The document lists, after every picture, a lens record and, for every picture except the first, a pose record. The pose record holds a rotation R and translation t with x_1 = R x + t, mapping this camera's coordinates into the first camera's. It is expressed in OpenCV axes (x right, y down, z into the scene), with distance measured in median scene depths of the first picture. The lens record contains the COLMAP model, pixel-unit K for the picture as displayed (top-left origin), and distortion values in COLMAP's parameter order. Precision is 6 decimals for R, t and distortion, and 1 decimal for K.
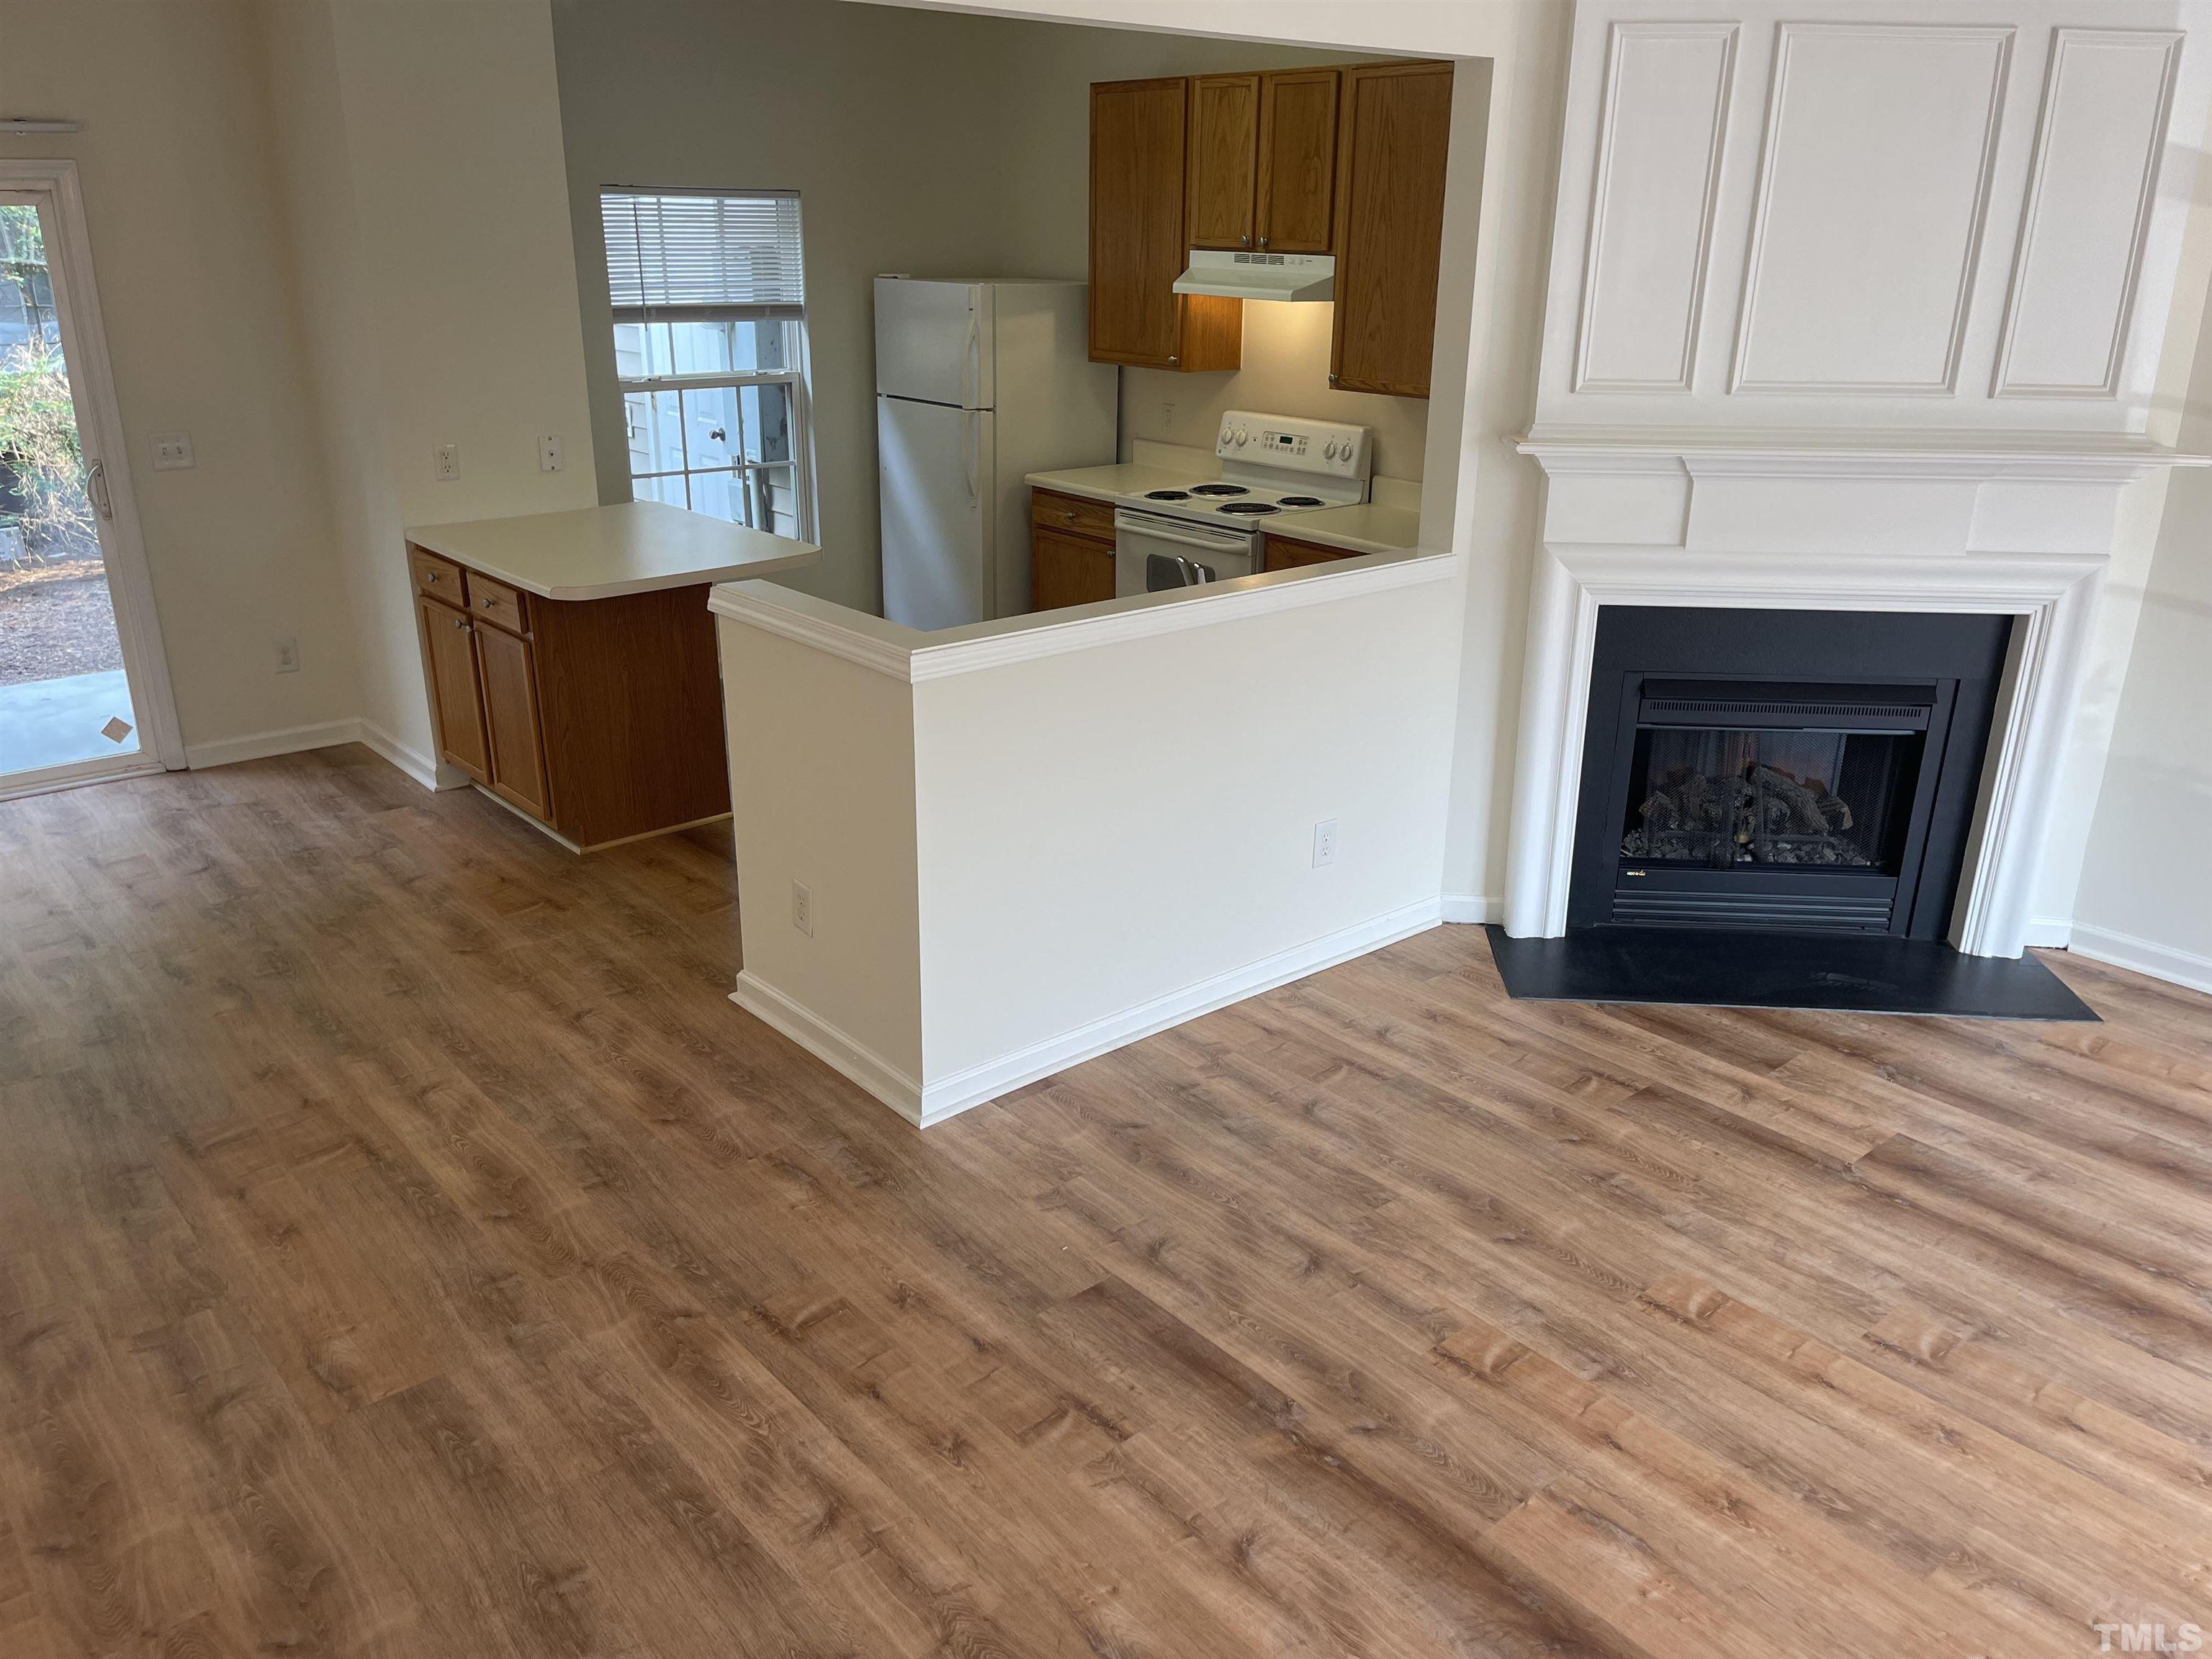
lens RADIAL K [[1682.0, 0, 1107.0], [0, 1682.0, 835.3], [0, 0, 1]] dist [0.003585, -0.000804]
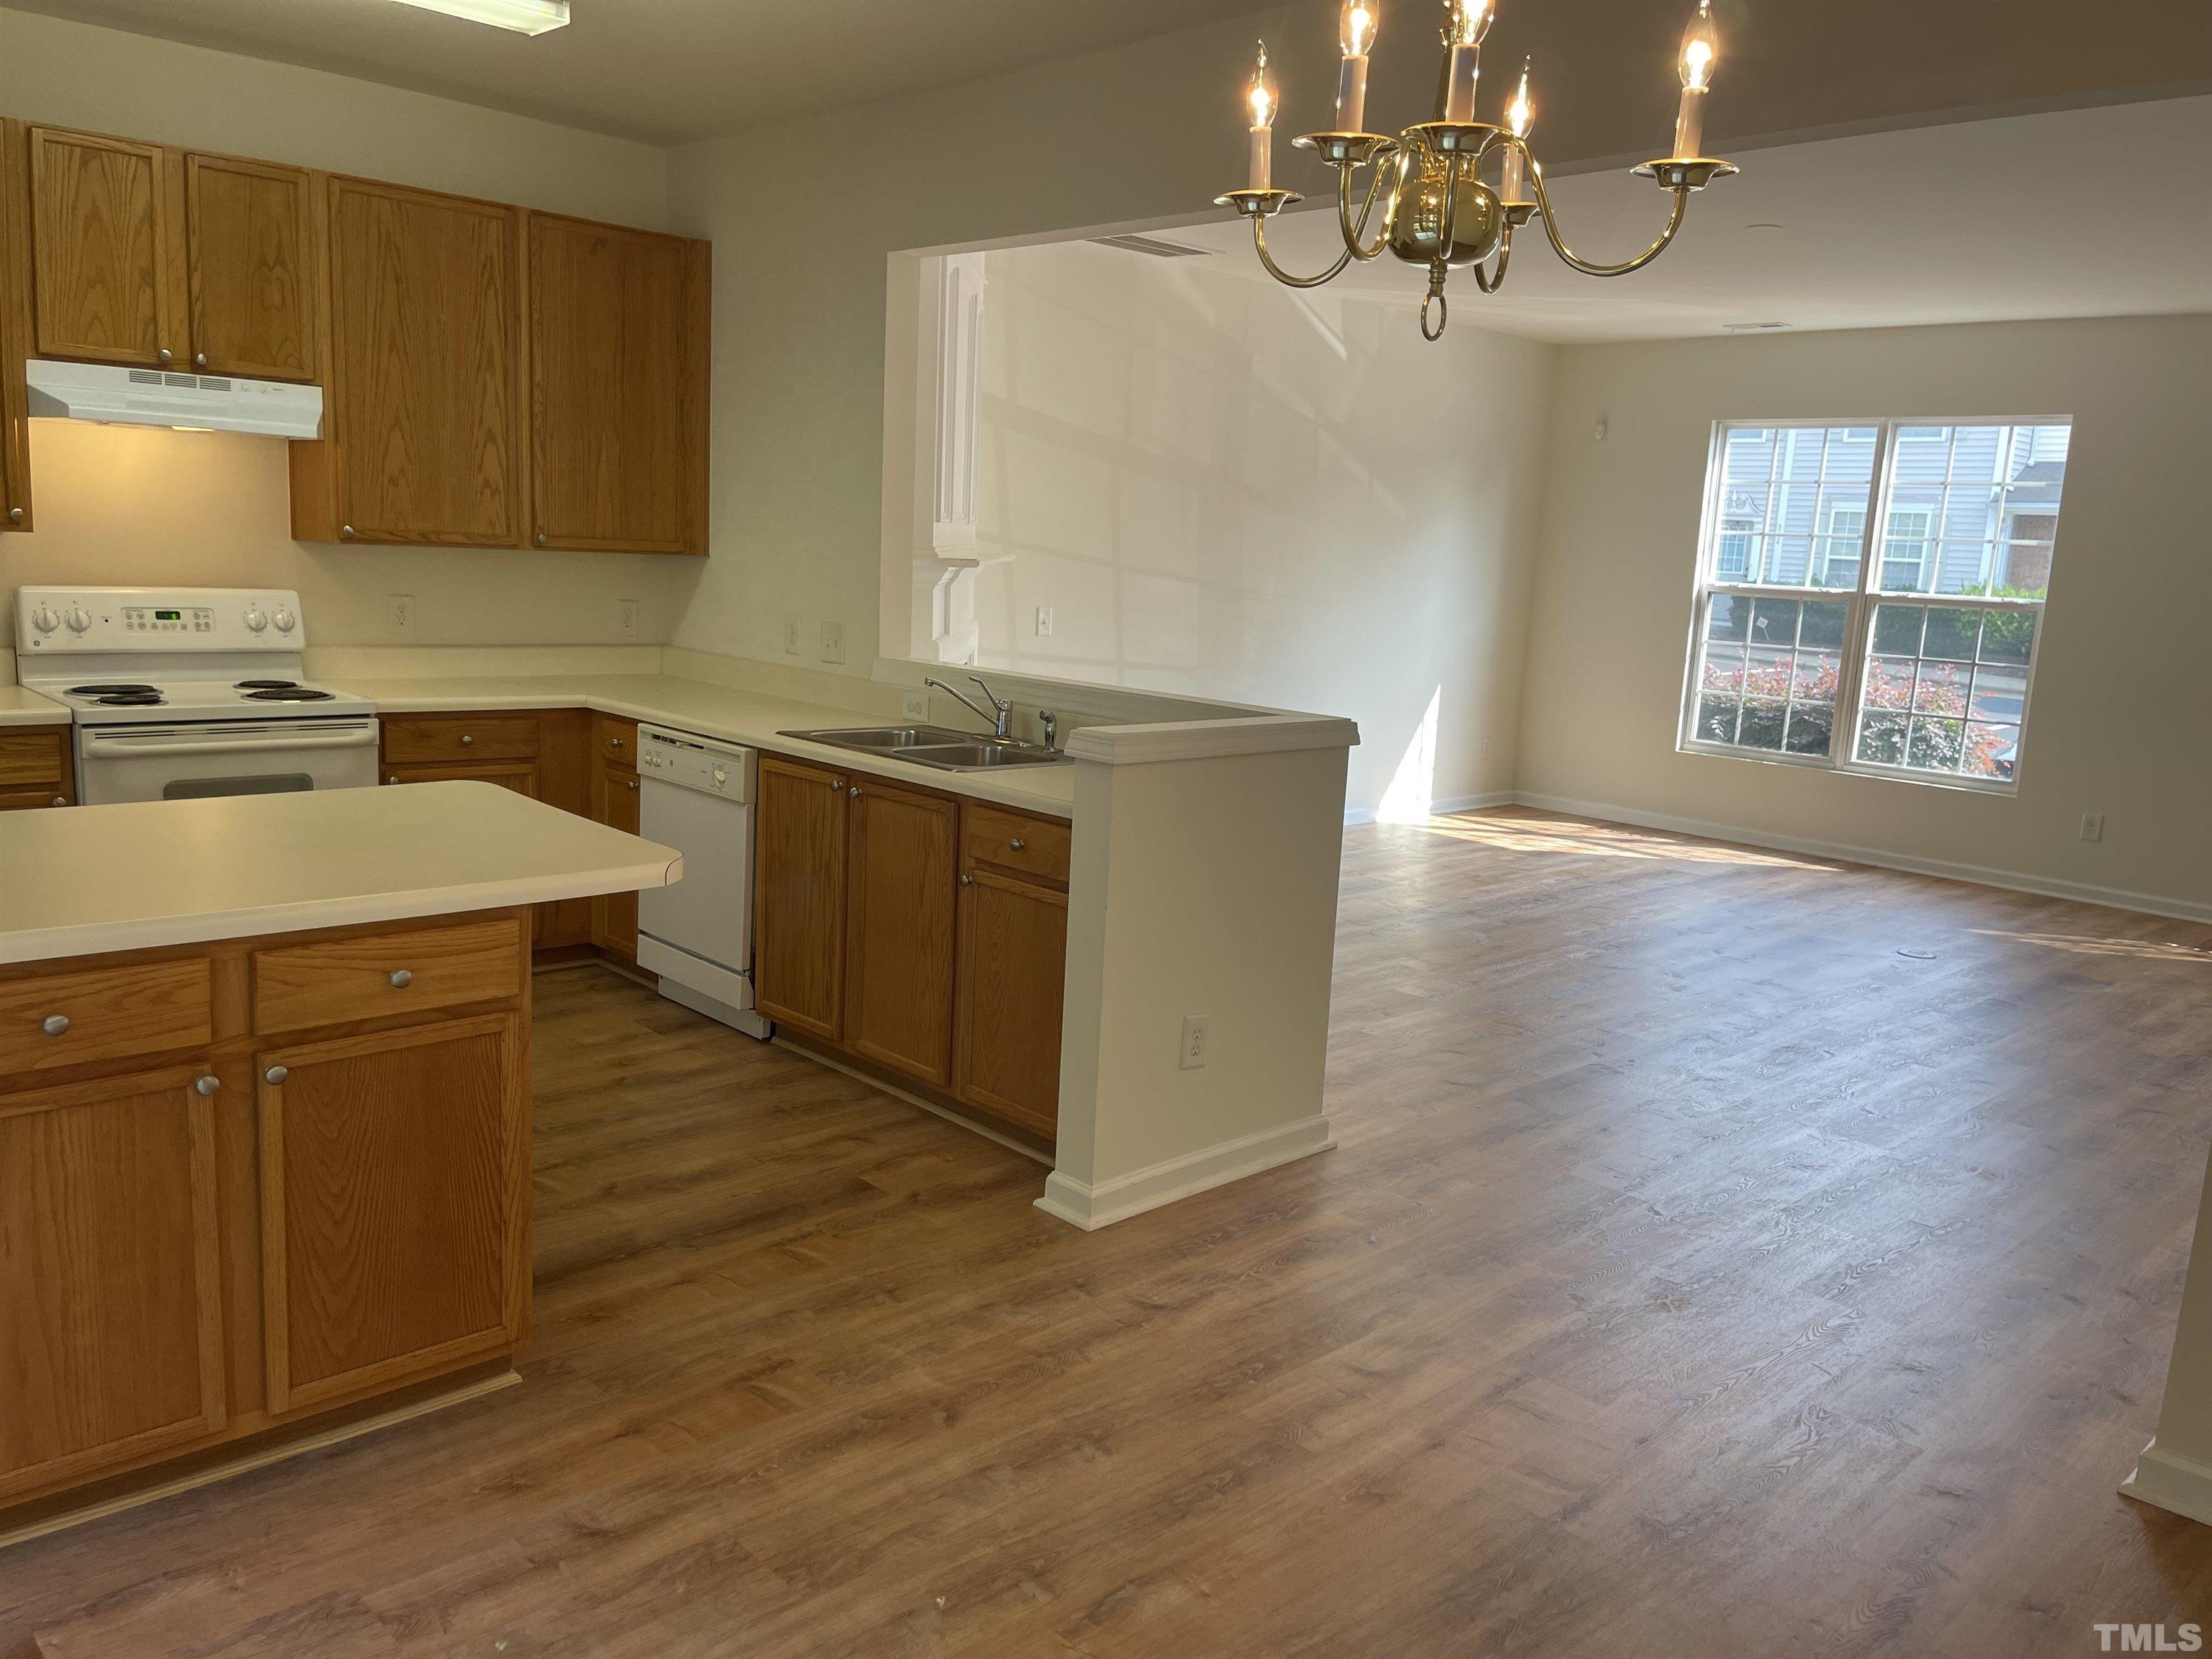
lens RADIAL K [[1682.0, 0, 1115.0], [0, 1682.0, 829.7], [0, 0, 1]] dist [0.003585, -0.000804]
pose [[-0.062613, -0.192958, 0.979207, -0.932006], [0.287594, 0.936027, 0.202839, -0.239622], [-0.955703, 0.294315, -0.003114, 0.850803]]
